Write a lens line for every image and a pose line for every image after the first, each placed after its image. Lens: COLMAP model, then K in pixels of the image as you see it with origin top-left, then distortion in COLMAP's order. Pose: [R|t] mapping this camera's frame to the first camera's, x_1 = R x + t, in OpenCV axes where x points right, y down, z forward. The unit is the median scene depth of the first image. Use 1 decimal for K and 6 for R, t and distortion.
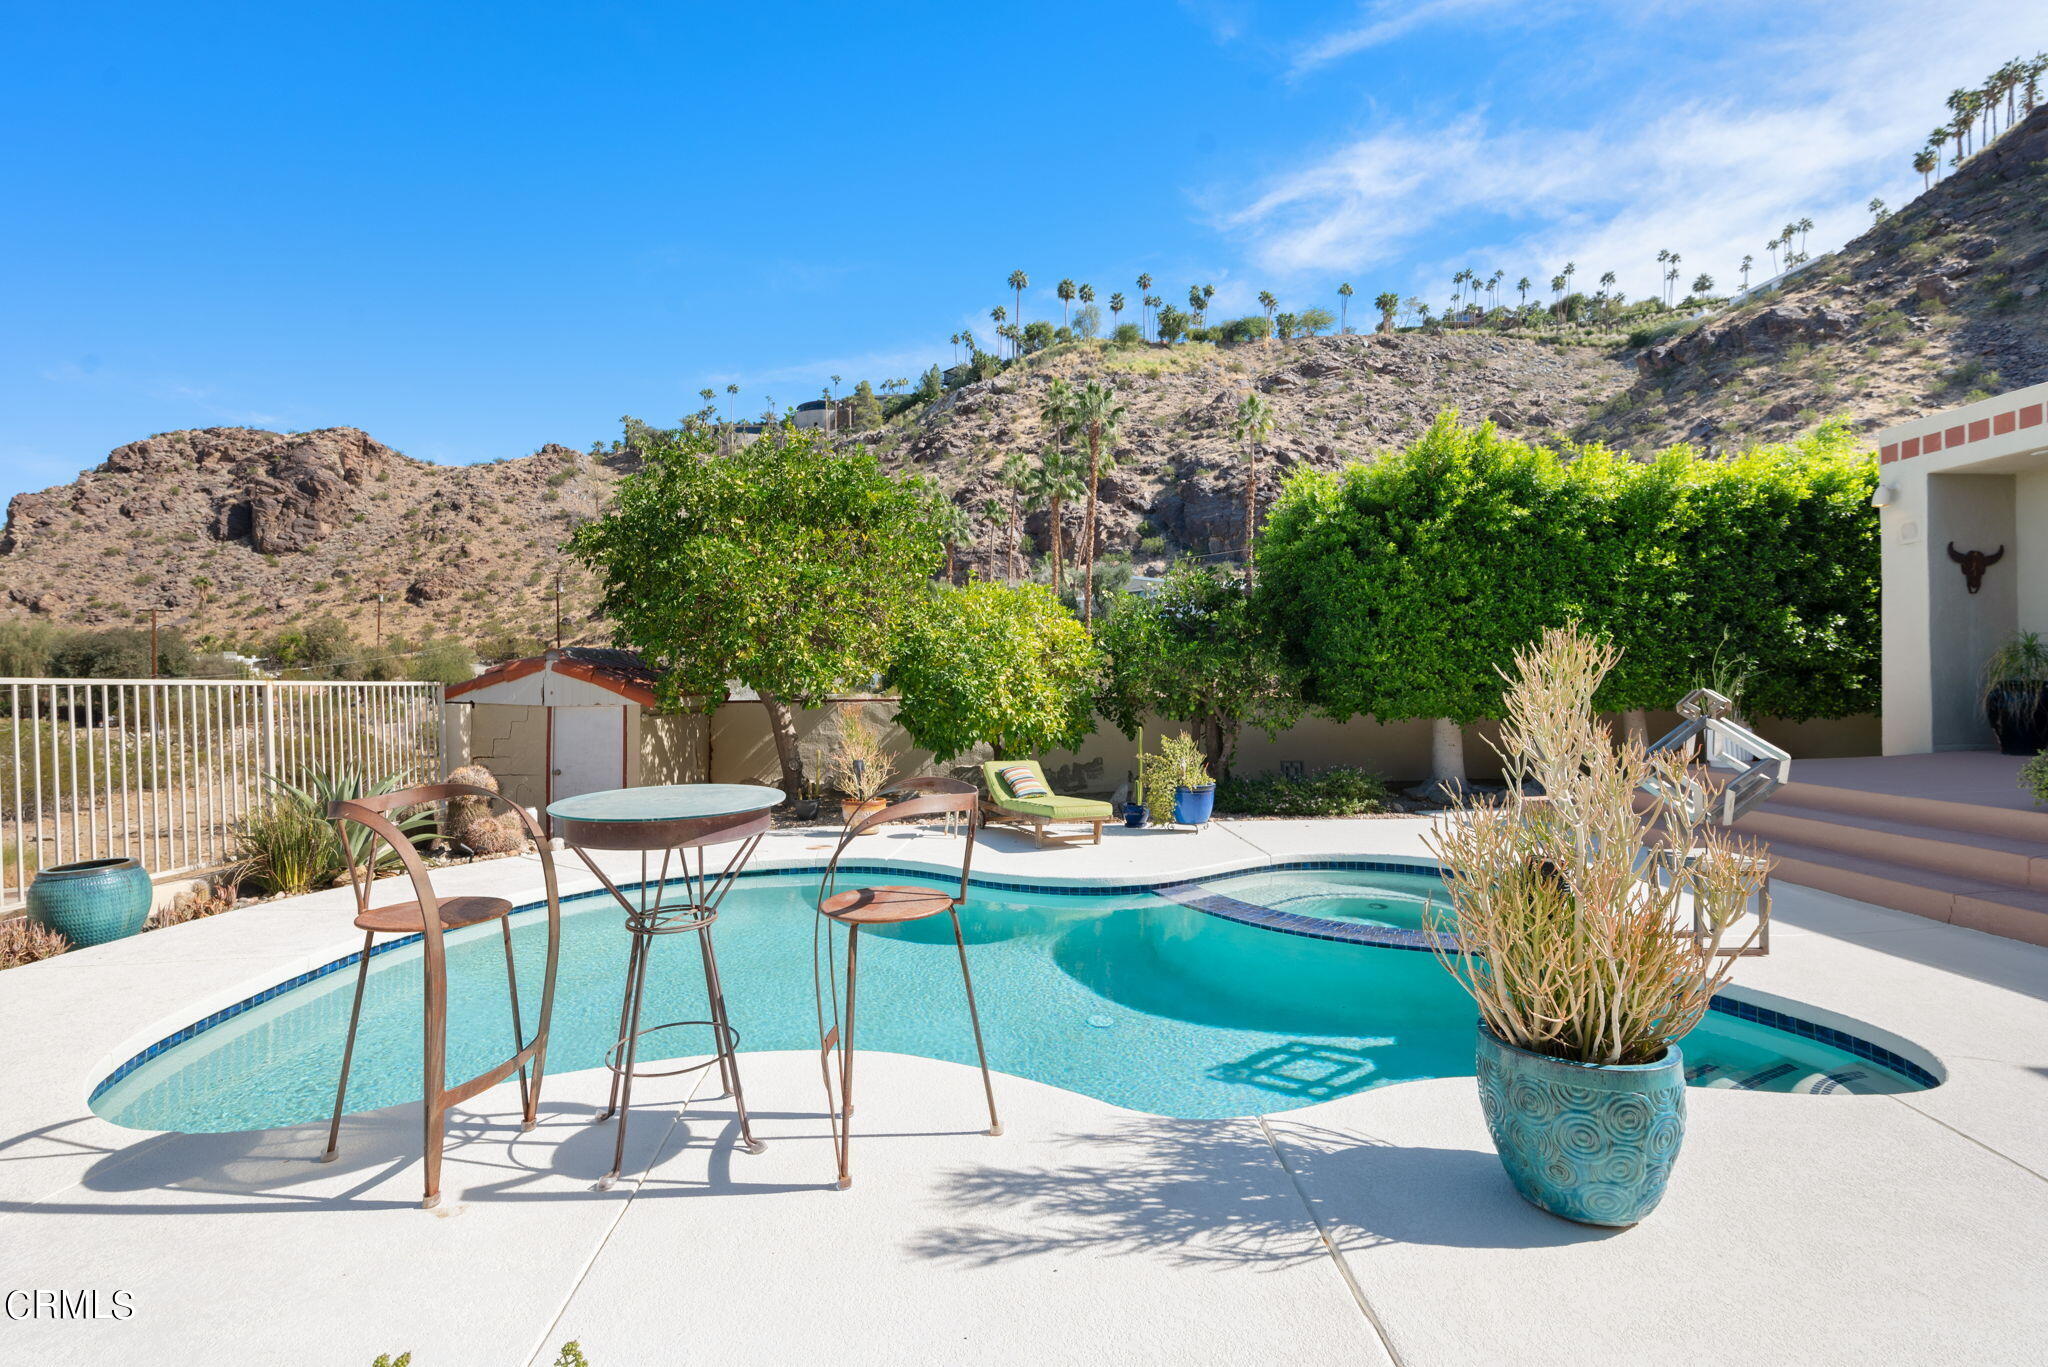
lens RADIAL K [[927.9, 0, 1032.0], [0, 927.9, 681.9], [0, 0, 1]] dist [-0.002006, -0.000360]
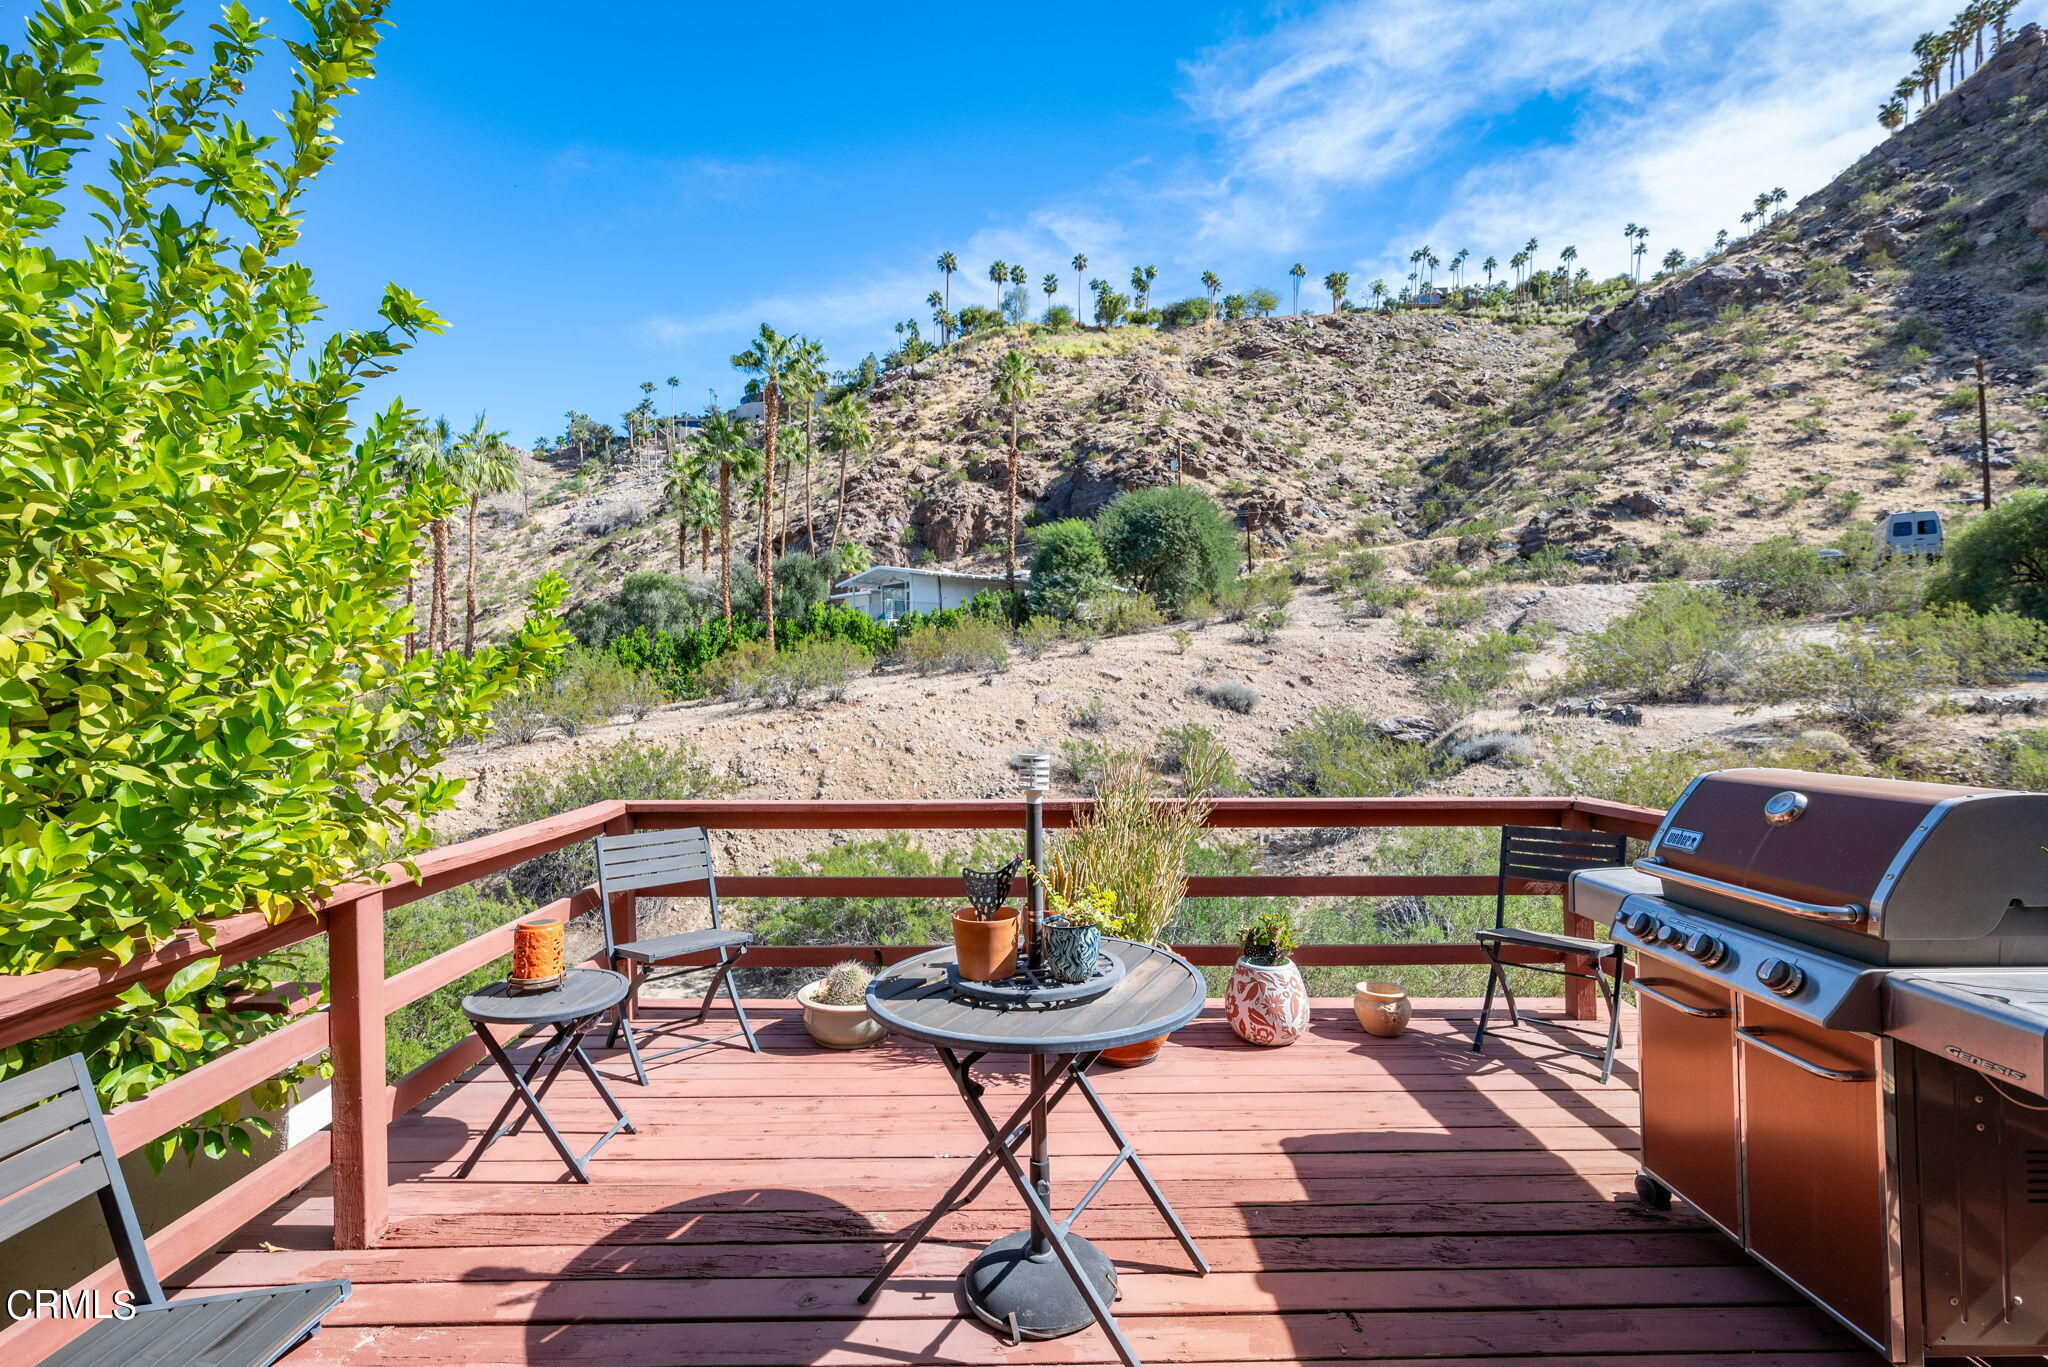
lens RADIAL K [[917.4, 0, 1024.0], [0, 917.4, 683.5], [0, 0, 1]] dist [-0.001991, -0.000728]
pose [[0.999867, -0.006727, -0.014876, 0.100884], [0.006841, 0.999948, 0.007619, -0.004540], [0.014824, -0.007720, 0.999860, 0.062912]]
